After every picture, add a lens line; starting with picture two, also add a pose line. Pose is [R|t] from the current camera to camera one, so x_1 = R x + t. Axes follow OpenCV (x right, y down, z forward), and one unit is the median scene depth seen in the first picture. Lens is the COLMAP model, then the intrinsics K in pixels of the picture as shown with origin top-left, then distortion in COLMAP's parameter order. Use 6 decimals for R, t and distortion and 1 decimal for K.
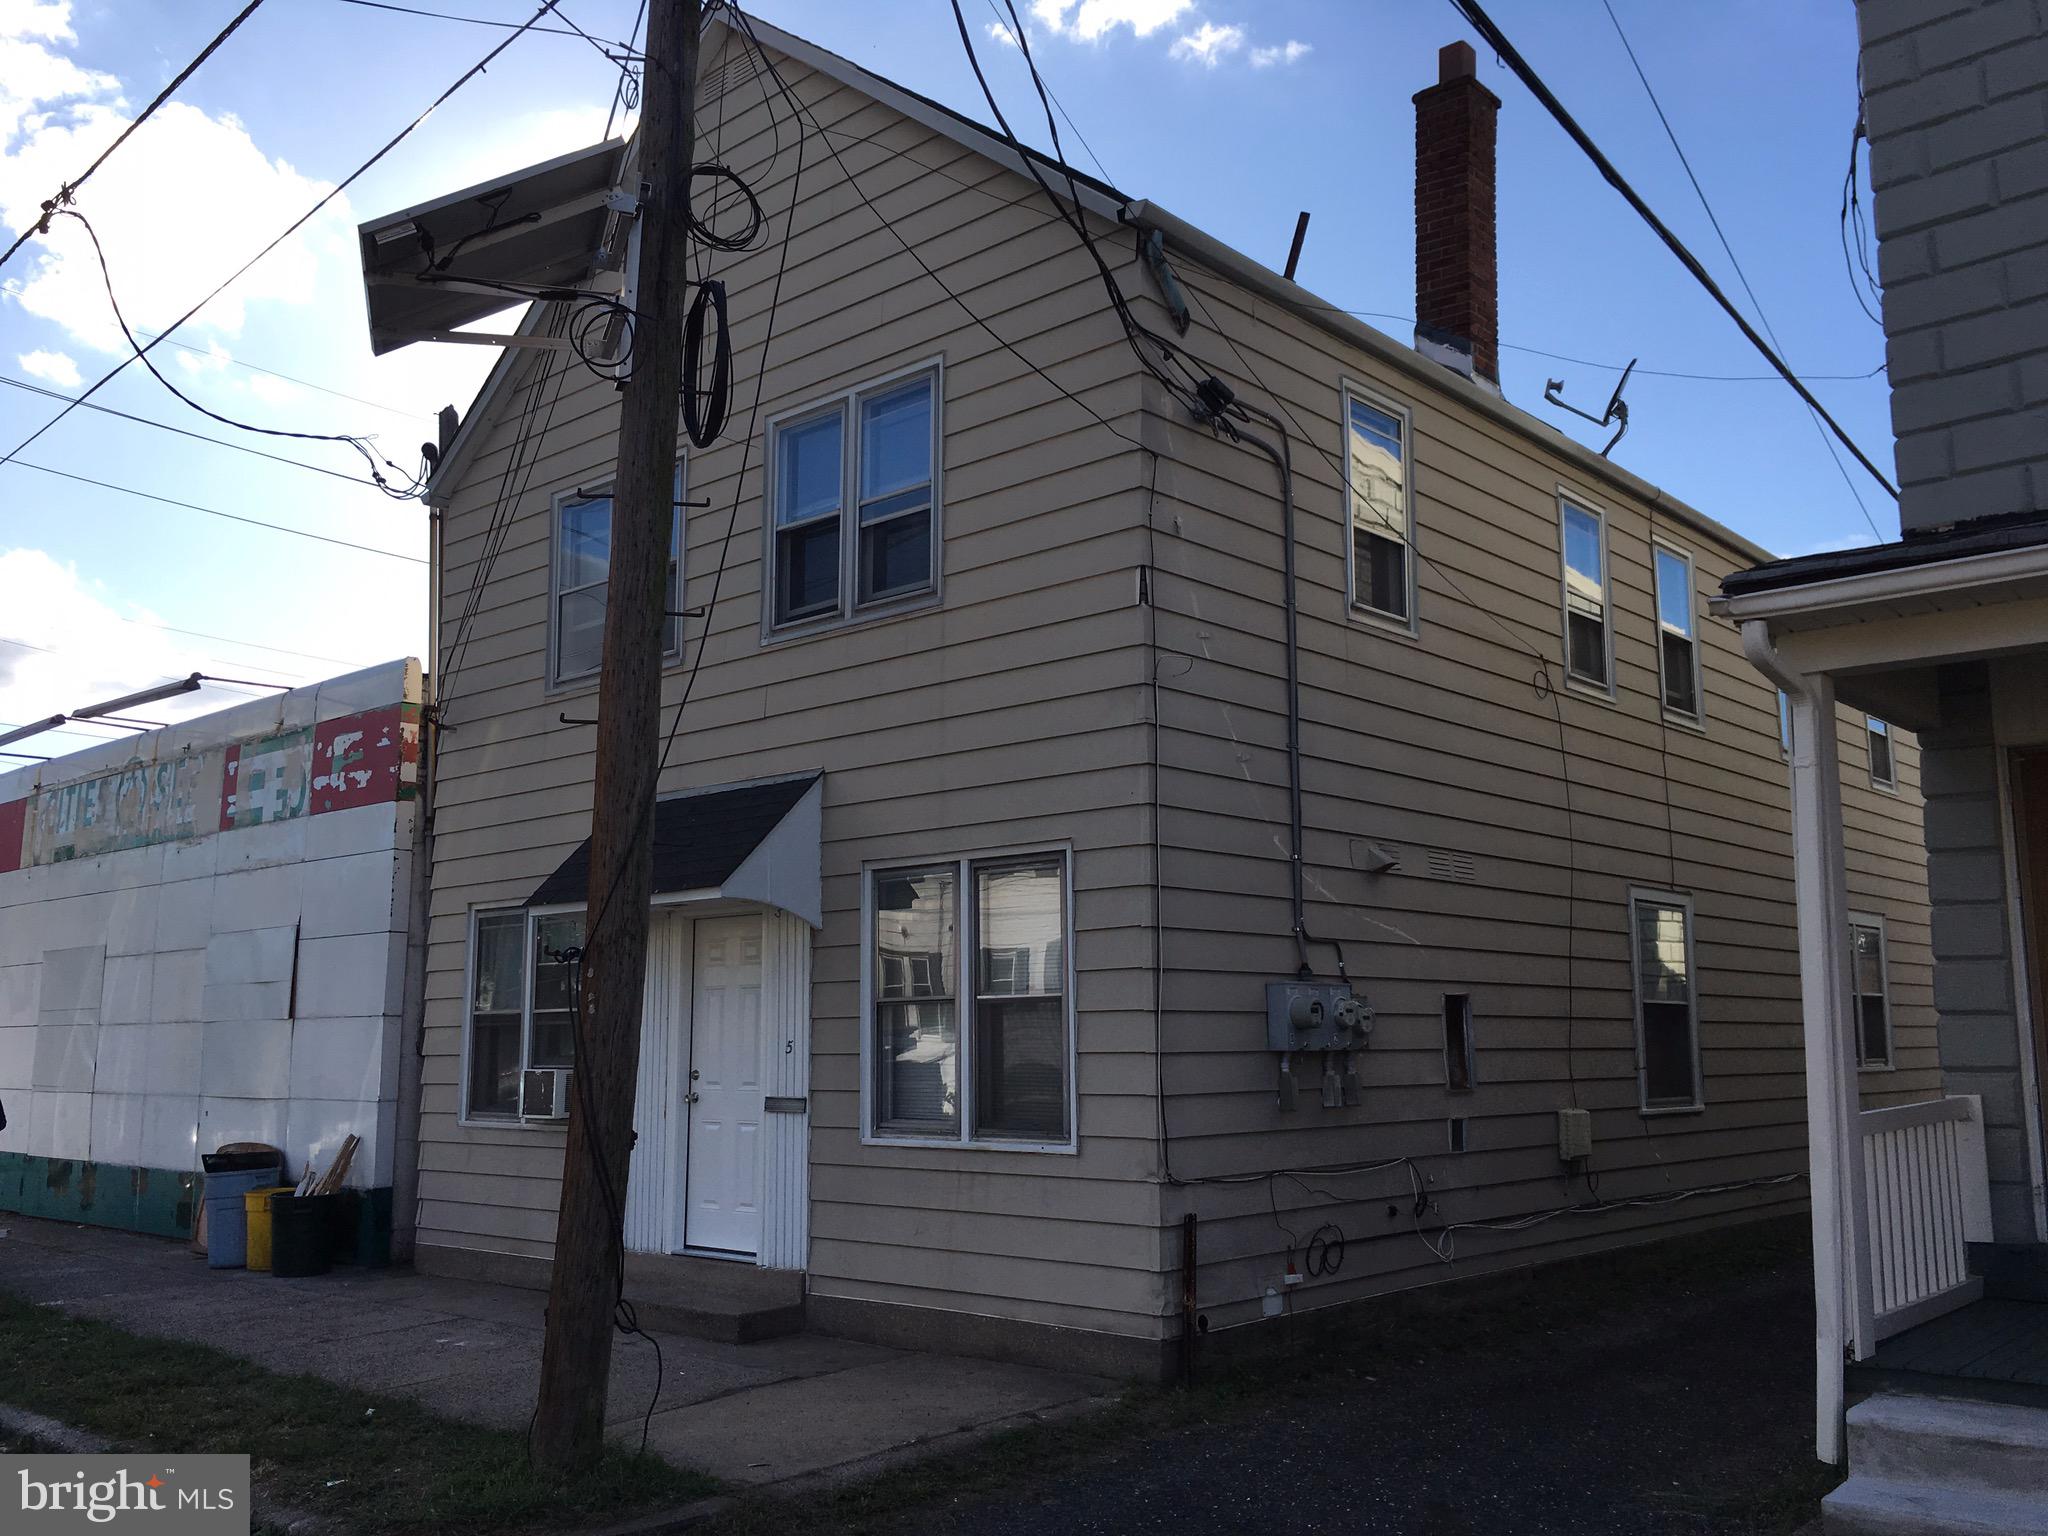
lens RADIAL K [[1782.3, 0, 1024.0], [0, 1782.3, 768.0], [0, 0, 1]] dist [0.074810, 0.002405]
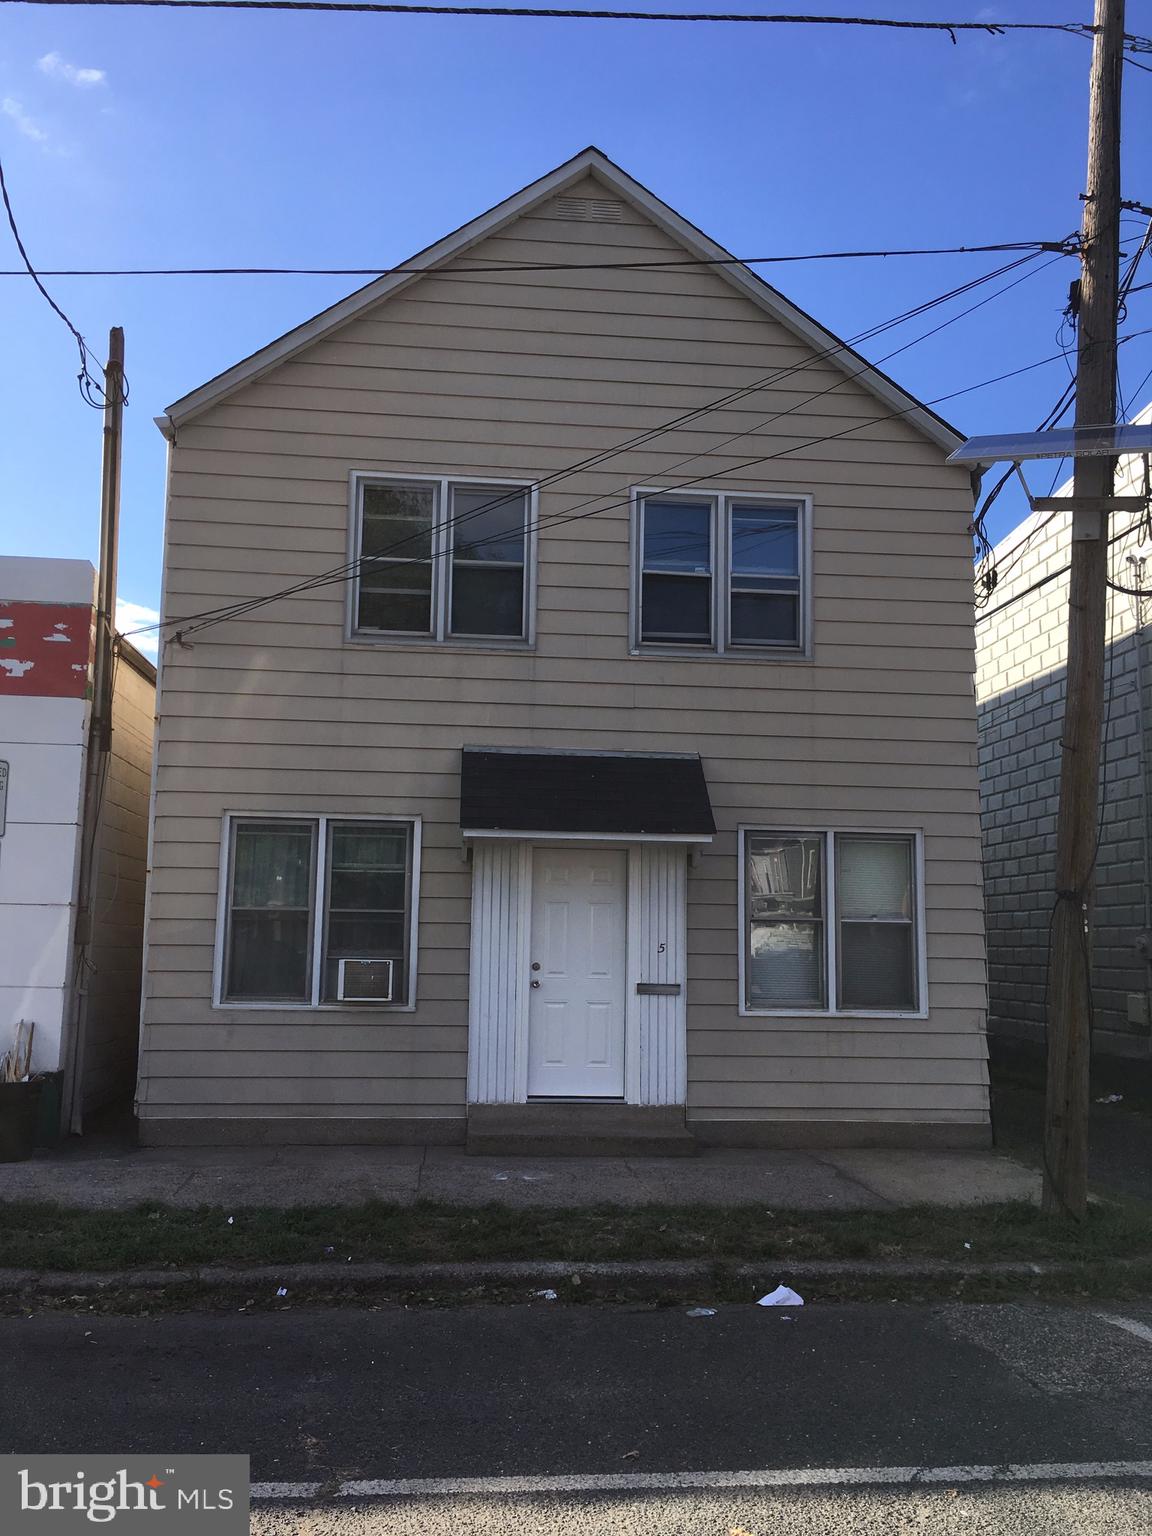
lens RADIAL K [[1295.7, 0, 576.0], [0, 1295.7, 768.0], [0, 0, 1]] dist [0.068718, 0.000993]
pose [[0.668235, 0.110795, 0.735654, -0.956666], [-0.135323, 0.990454, -0.026248, 0.052760], [-0.731539, -0.082011, 0.676849, 0.377175]]
